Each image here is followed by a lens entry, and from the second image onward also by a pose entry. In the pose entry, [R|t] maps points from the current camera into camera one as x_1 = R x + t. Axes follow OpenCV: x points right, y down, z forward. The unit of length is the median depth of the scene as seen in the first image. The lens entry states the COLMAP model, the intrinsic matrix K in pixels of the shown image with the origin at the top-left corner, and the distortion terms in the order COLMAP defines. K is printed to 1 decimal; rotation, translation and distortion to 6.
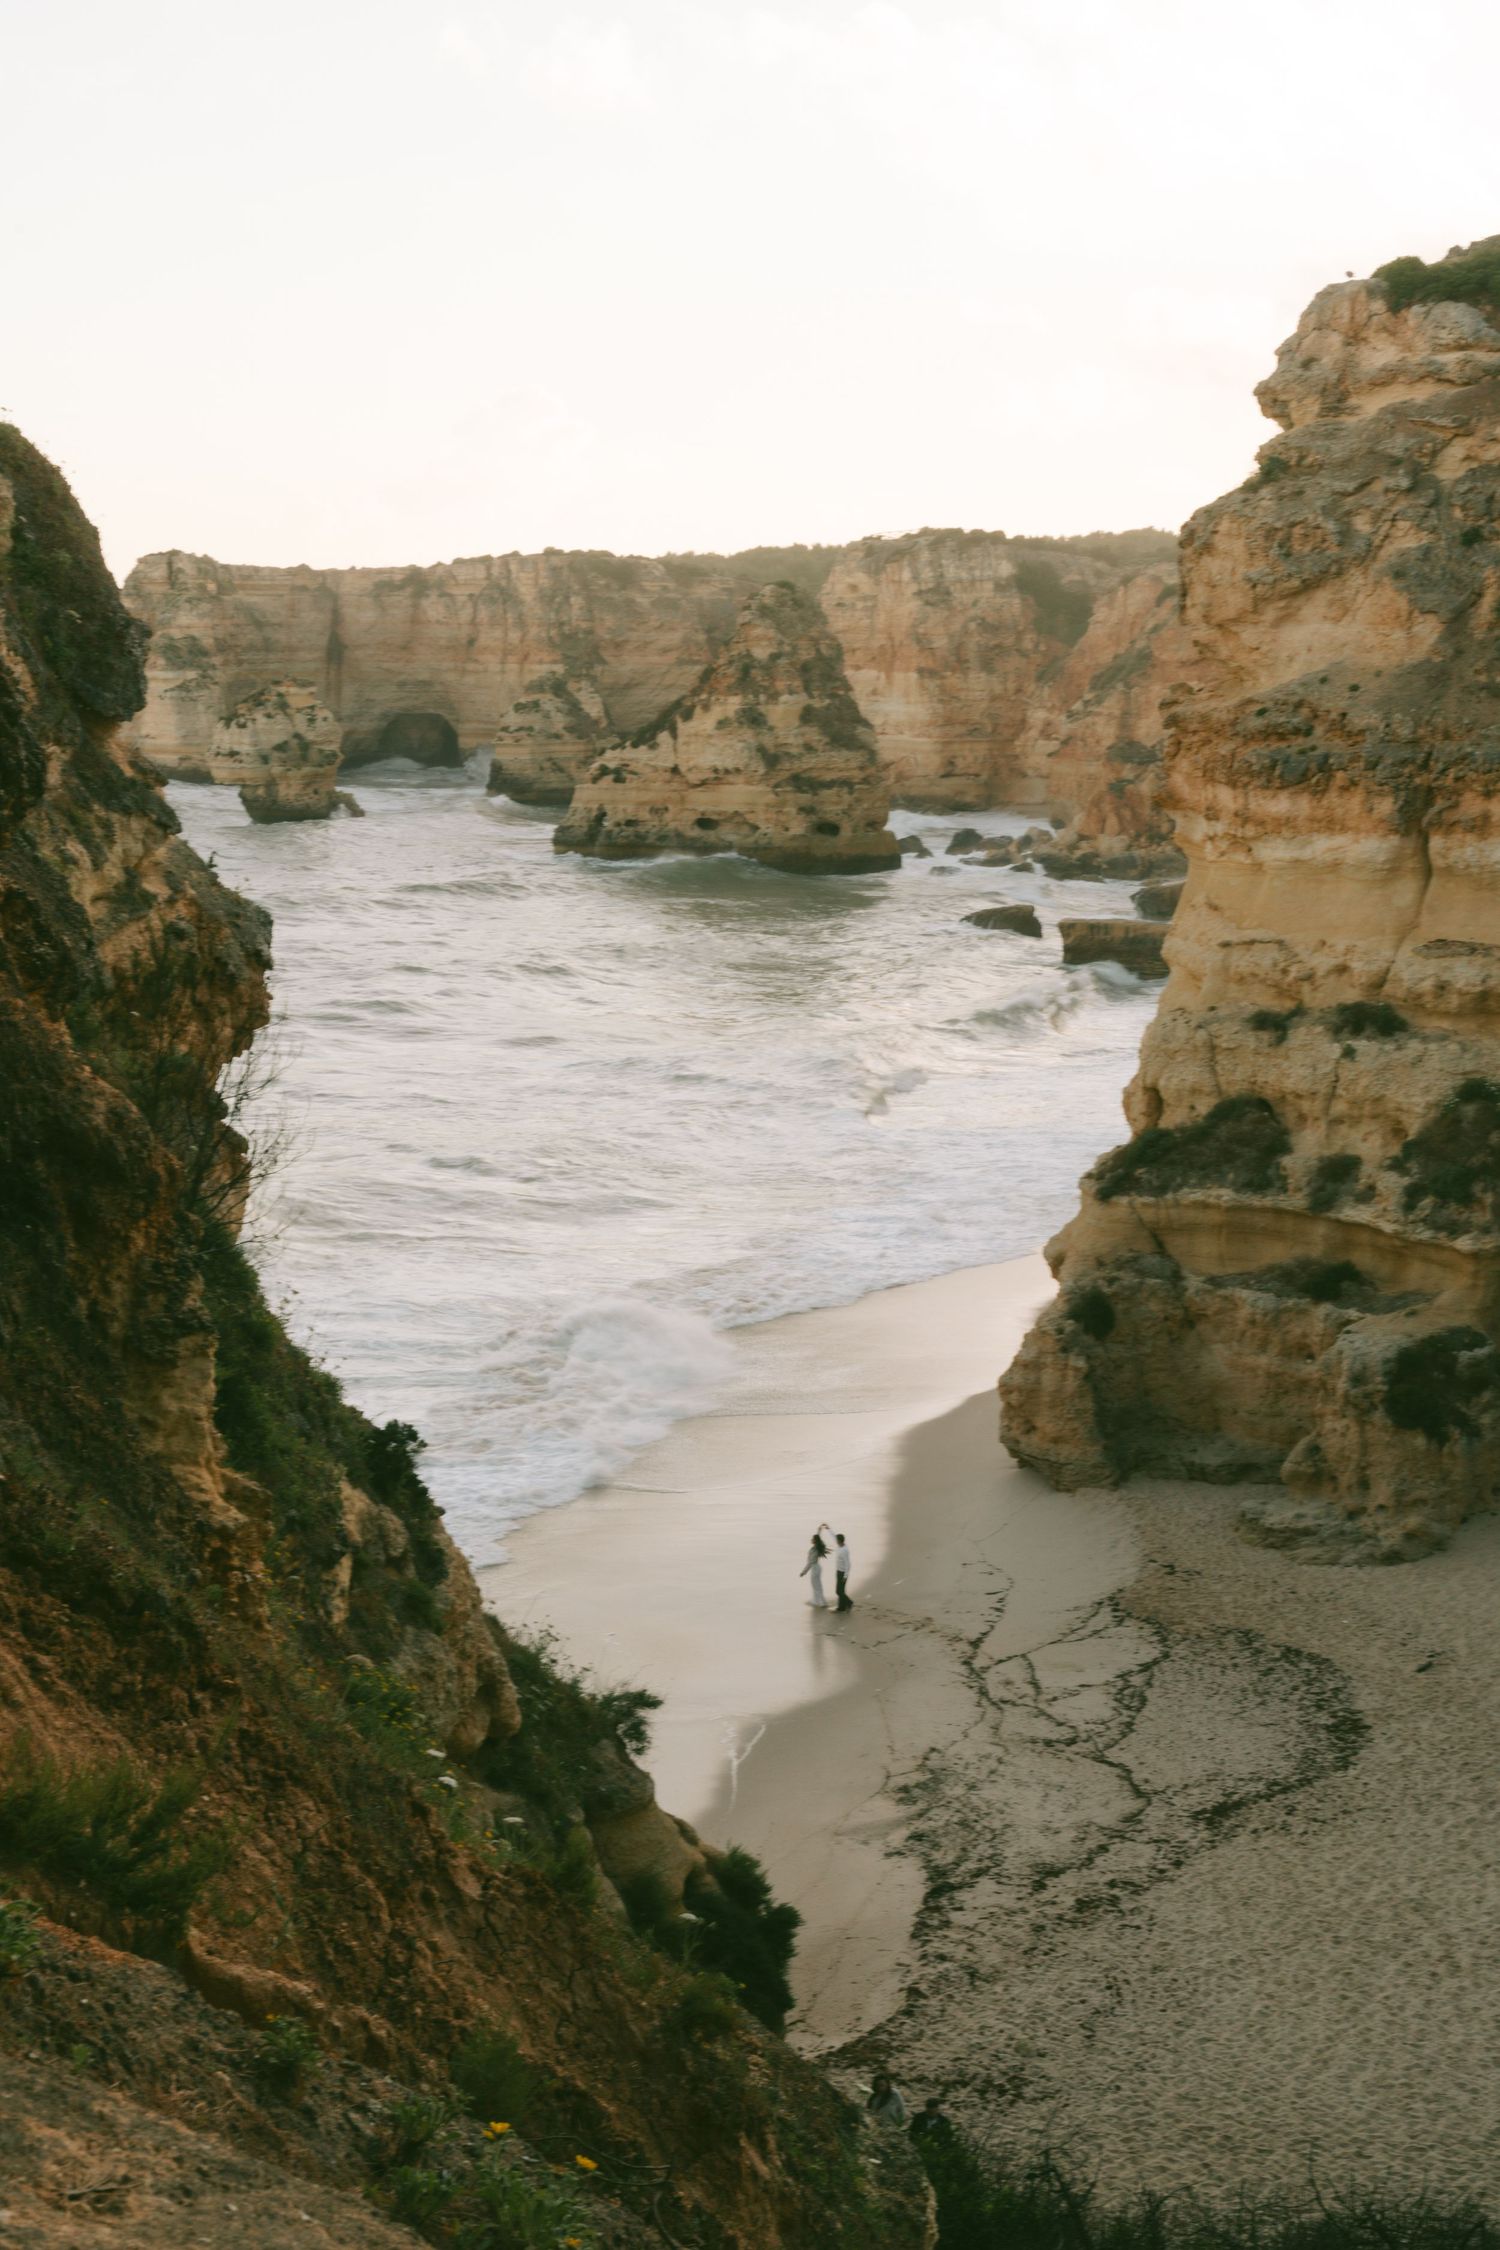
lens RADIAL K [[3056.8, 0, 746.2], [0, 3056.8, 1133.0], [0, 0, 1]] dist [0.012898, 0.014373]
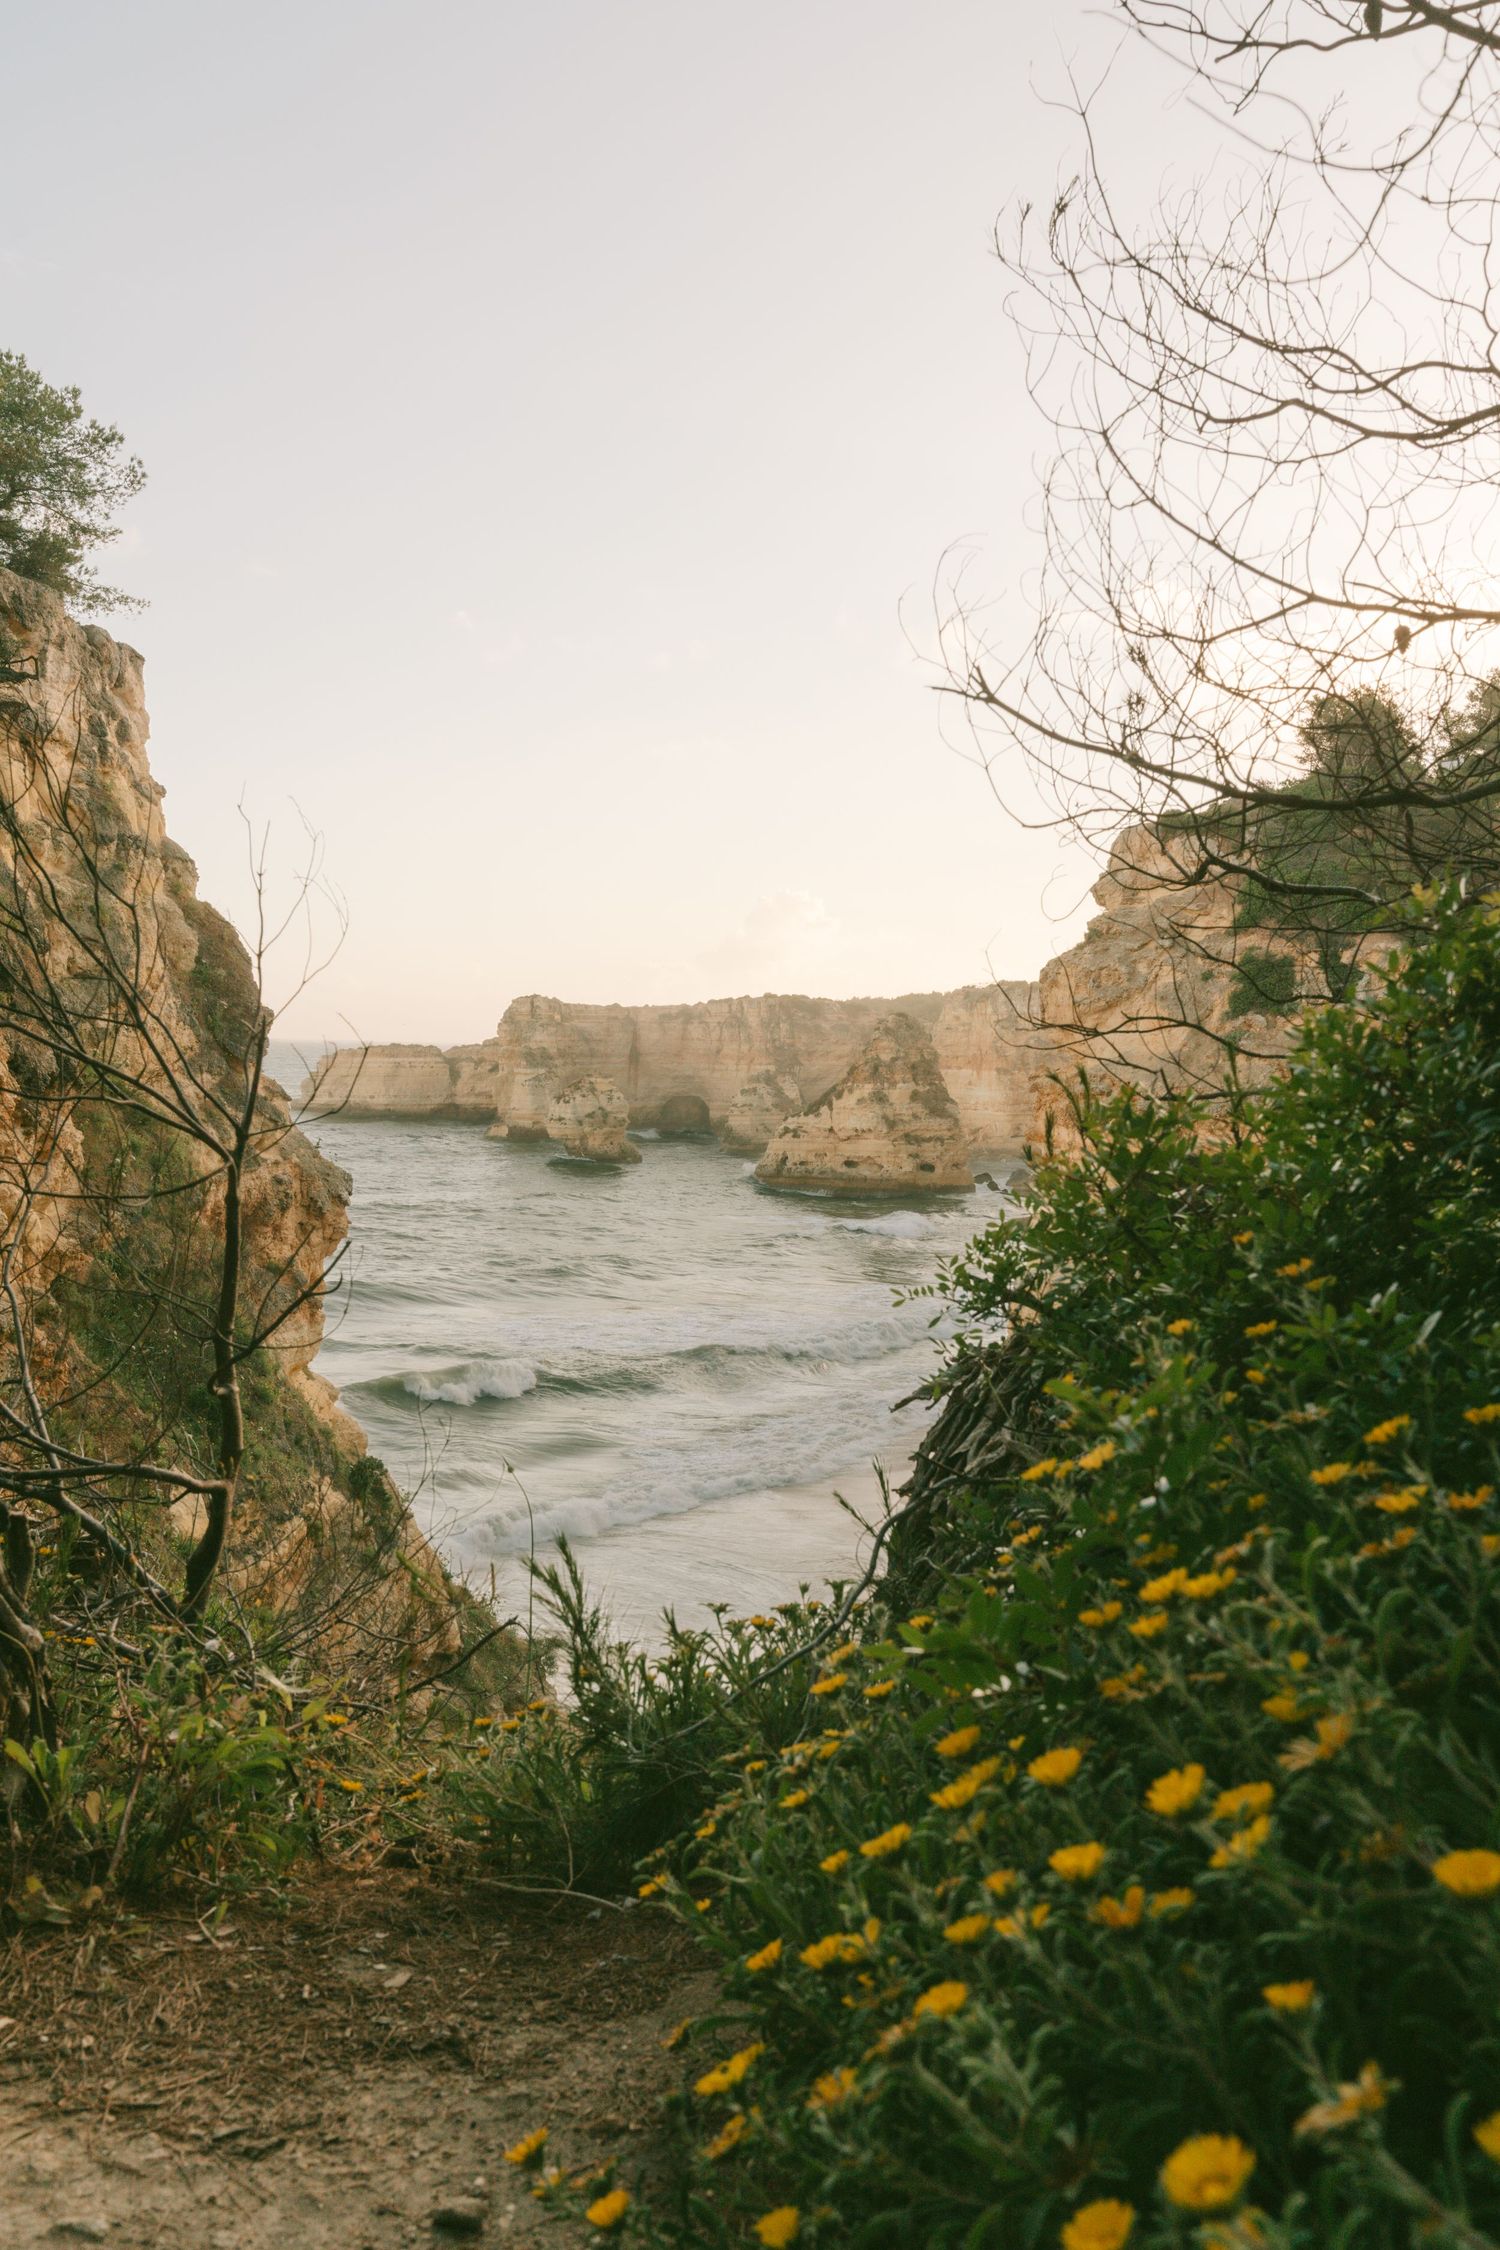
lens RADIAL K [[1973.9, 0, 750.0], [0, 1973.9, 1125.0], [0, 0, 1]] dist [-0.001480, -0.001924]
pose [[0.996317, 0.006108, -0.085530, 0.022449], [-0.016612, 0.992312, -0.122643, 0.004647], [0.084124, 0.123612, 0.988758, -0.013740]]
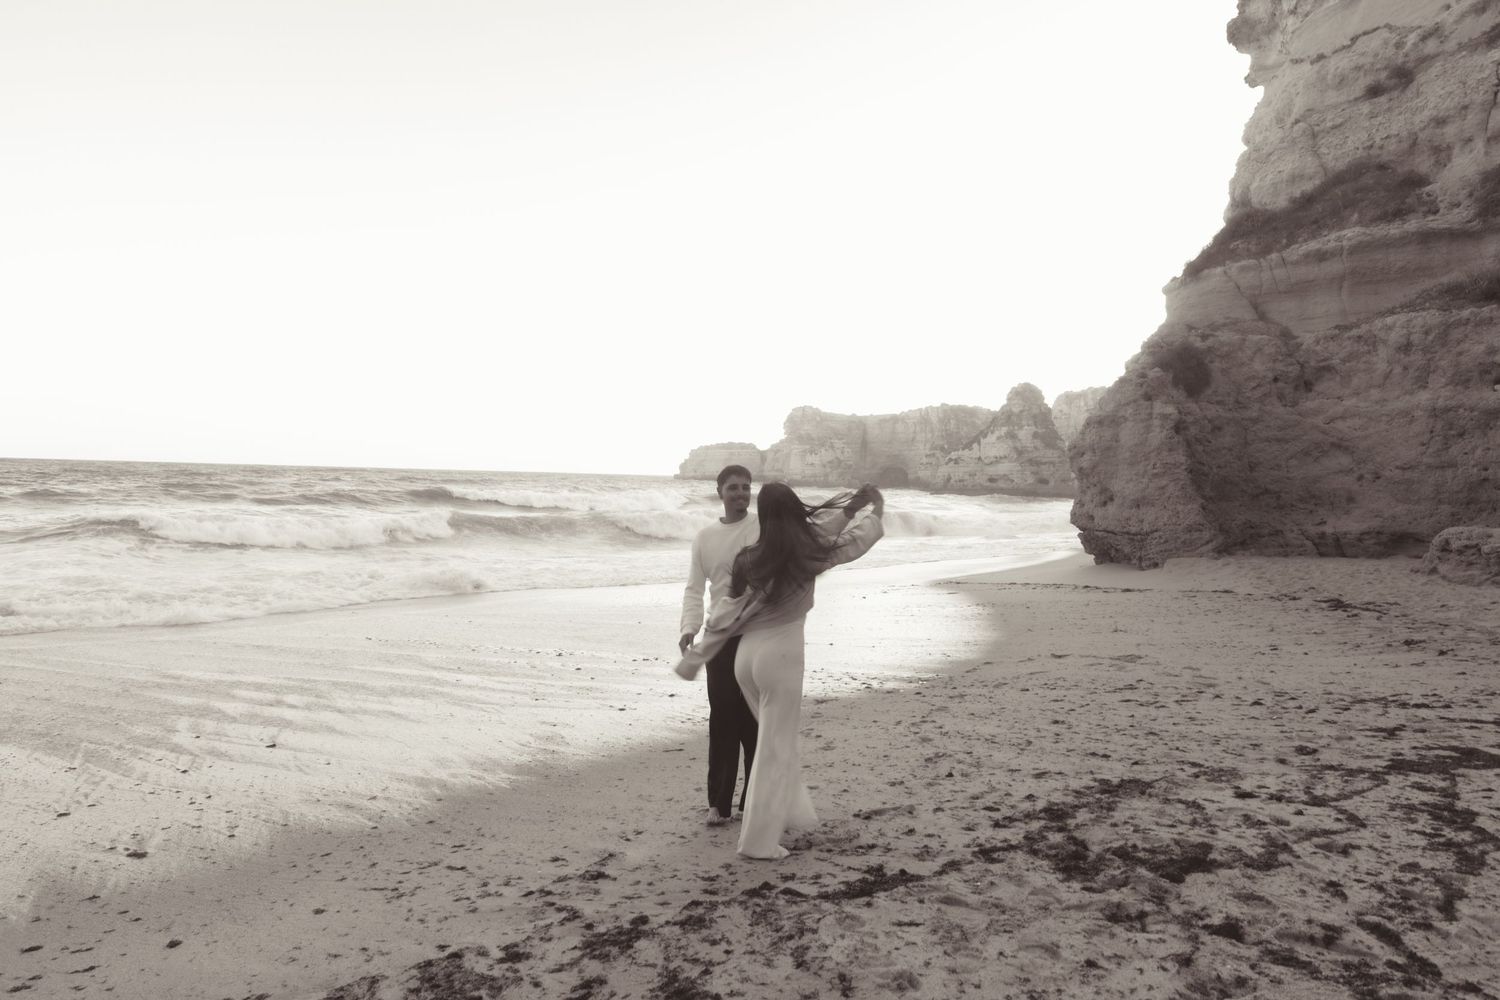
lens RADIAL K [[1017.9, 0, 745.5], [0, 1017.9, 502.4], [0, 0, 1]] dist [-0.016441, 0.014628]
pose [[0.962126, 0.008151, -0.272483, 0.018814], [-0.047062, 0.989511, -0.136575, 0.036334], [0.268511, 0.144226, 0.952418, 0.180601]]
